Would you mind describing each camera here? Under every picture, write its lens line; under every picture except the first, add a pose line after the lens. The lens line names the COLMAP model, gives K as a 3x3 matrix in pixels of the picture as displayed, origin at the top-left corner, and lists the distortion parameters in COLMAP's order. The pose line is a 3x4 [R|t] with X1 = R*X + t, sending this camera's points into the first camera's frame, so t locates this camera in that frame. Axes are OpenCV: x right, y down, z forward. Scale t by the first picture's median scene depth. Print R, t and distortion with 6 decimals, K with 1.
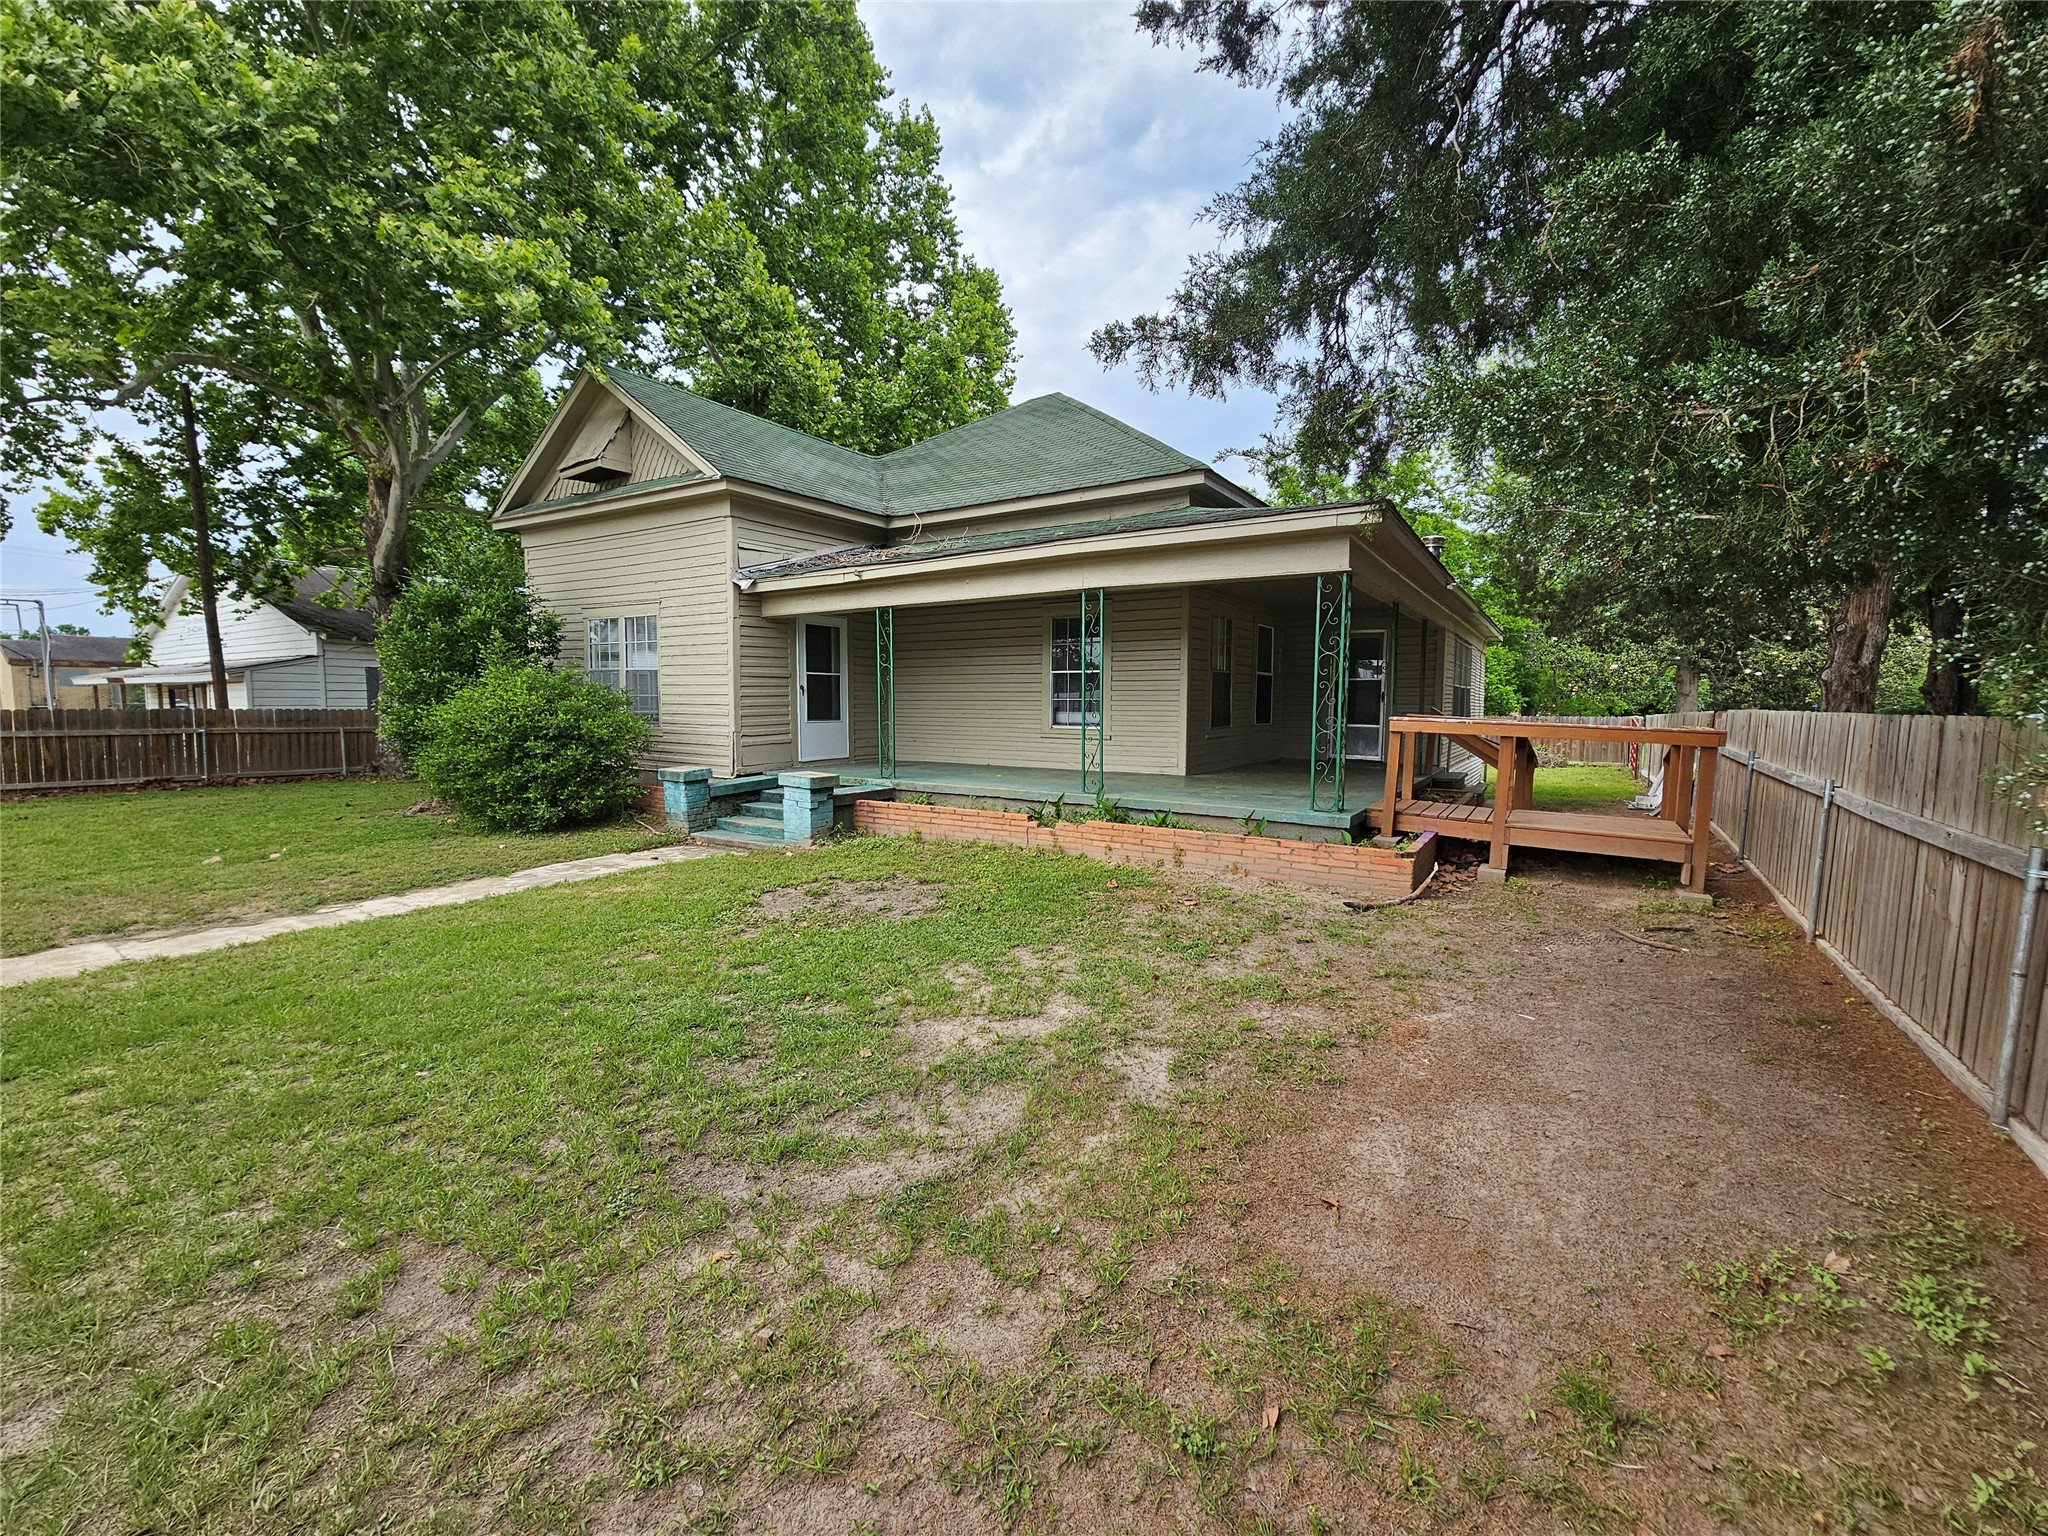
lens RADIAL K [[834.3, 0, 1028.3], [0, 834.3, 771.2], [0, 0, 1]] dist [-0.003380, -0.000434]
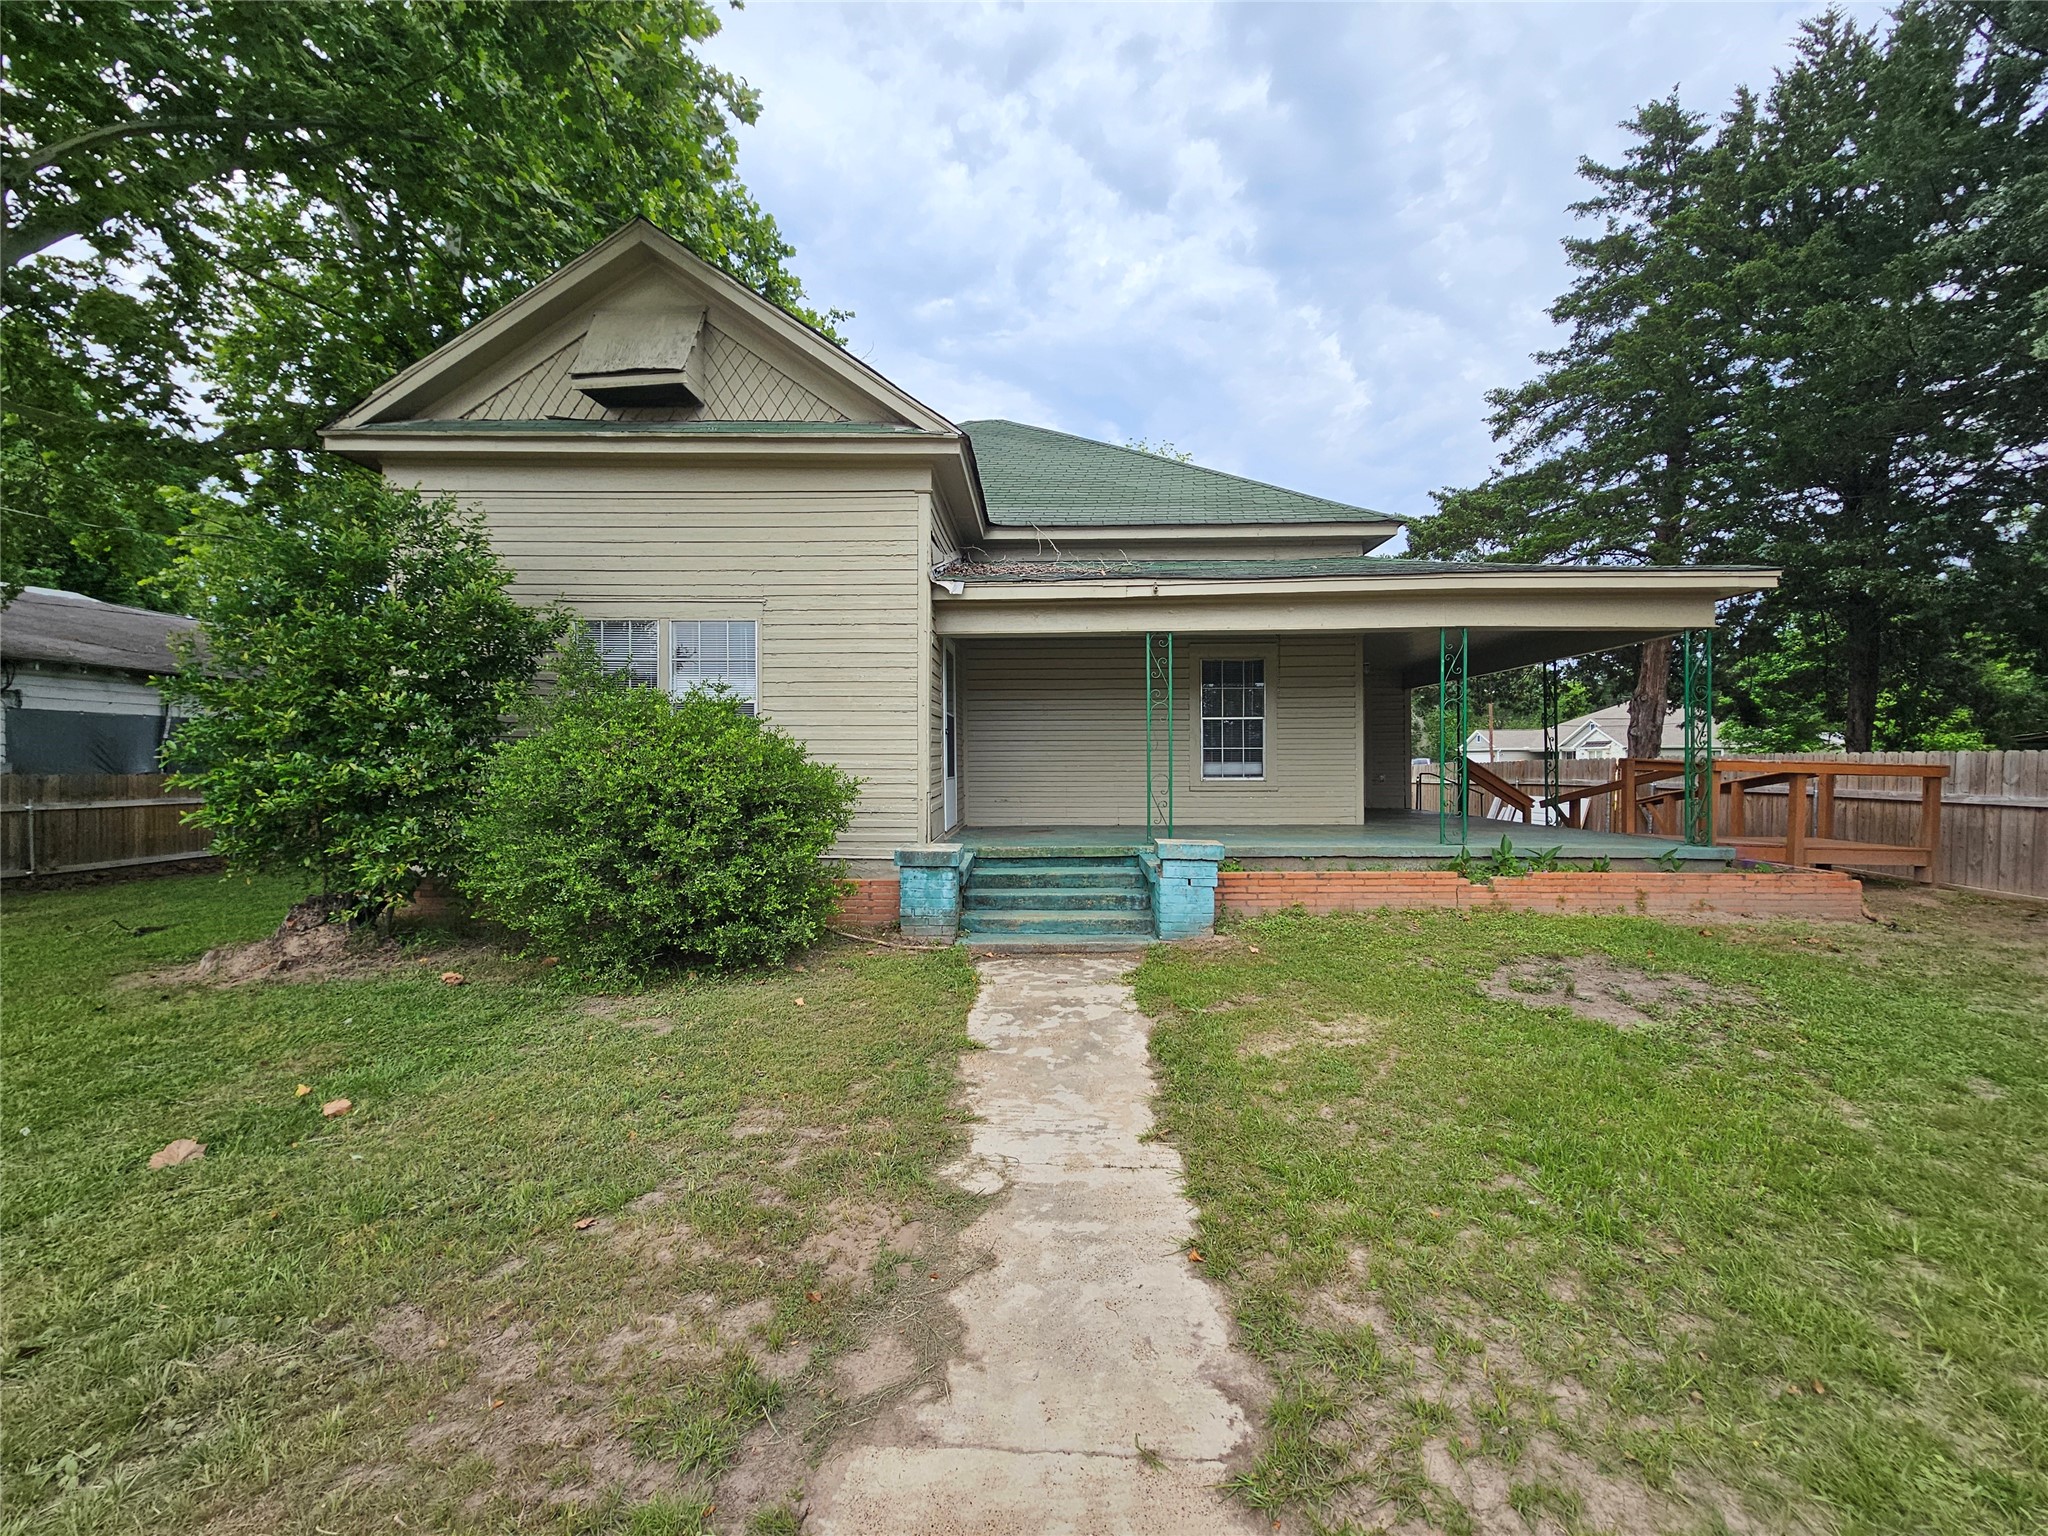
lens RADIAL K [[834.3, 0, 1026.6], [0, 834.3, 780.2], [0, 0, 1]] dist [-0.003380, -0.000434]
pose [[0.852811, -0.019997, 0.521836, -0.618408], [0.053001, 0.997421, -0.048395, -0.019676], [-0.519523, 0.068930, 0.851672, 0.341803]]
